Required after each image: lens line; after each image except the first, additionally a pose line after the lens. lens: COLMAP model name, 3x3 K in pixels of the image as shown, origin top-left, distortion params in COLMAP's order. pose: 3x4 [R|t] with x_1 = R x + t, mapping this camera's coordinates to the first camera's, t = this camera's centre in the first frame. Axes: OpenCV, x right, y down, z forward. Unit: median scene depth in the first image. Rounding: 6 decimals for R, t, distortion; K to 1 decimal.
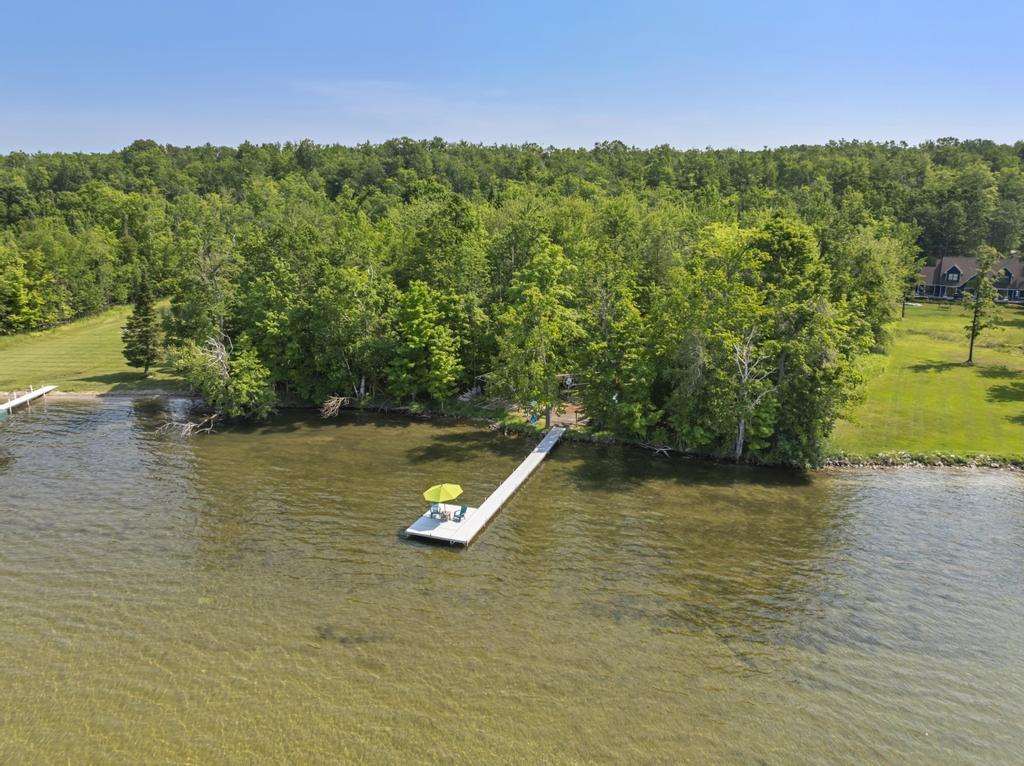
lens RADIAL K [[712.7, 0, 514.6], [0, 712.7, 383.7], [0, 0, 1]] dist [-0.025614, -0.004928]
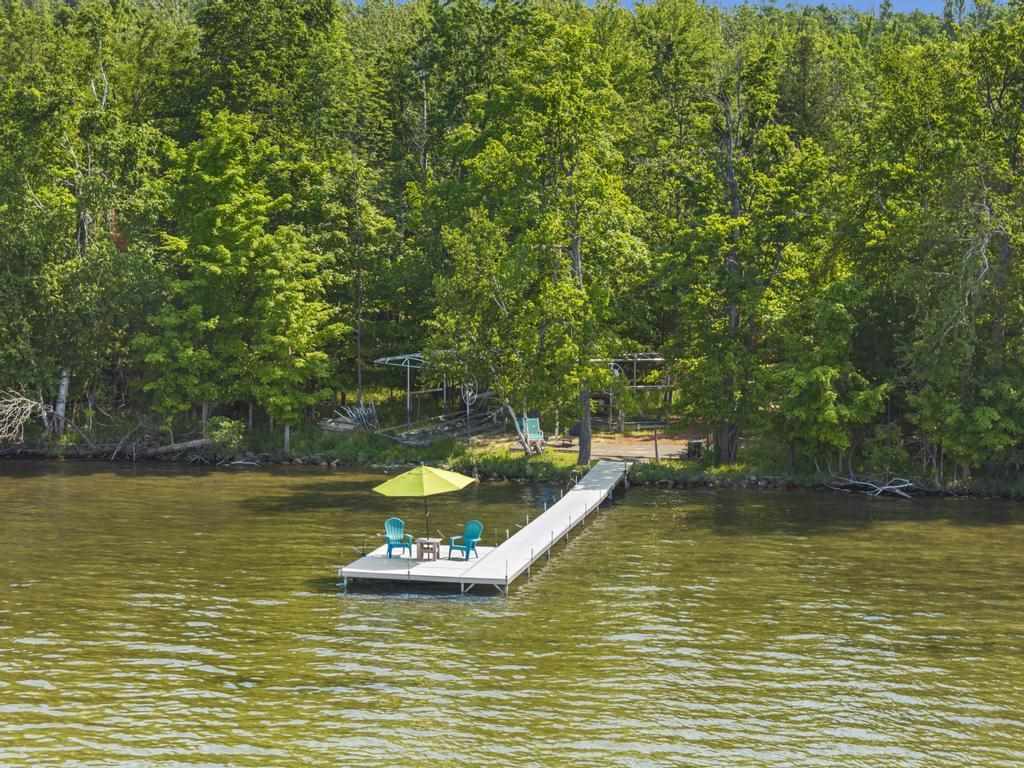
lens RADIAL K [[2066.3, 0, 512.3], [0, 2066.3, 380.5], [0, 0, 1]] dist [-0.019055, 0.000000]
pose [[0.990579, -0.006390, 0.136792, -0.138531], [0.028404, 0.986774, -0.159595, 0.186509], [-0.133963, 0.161977, 0.977659, -0.089933]]
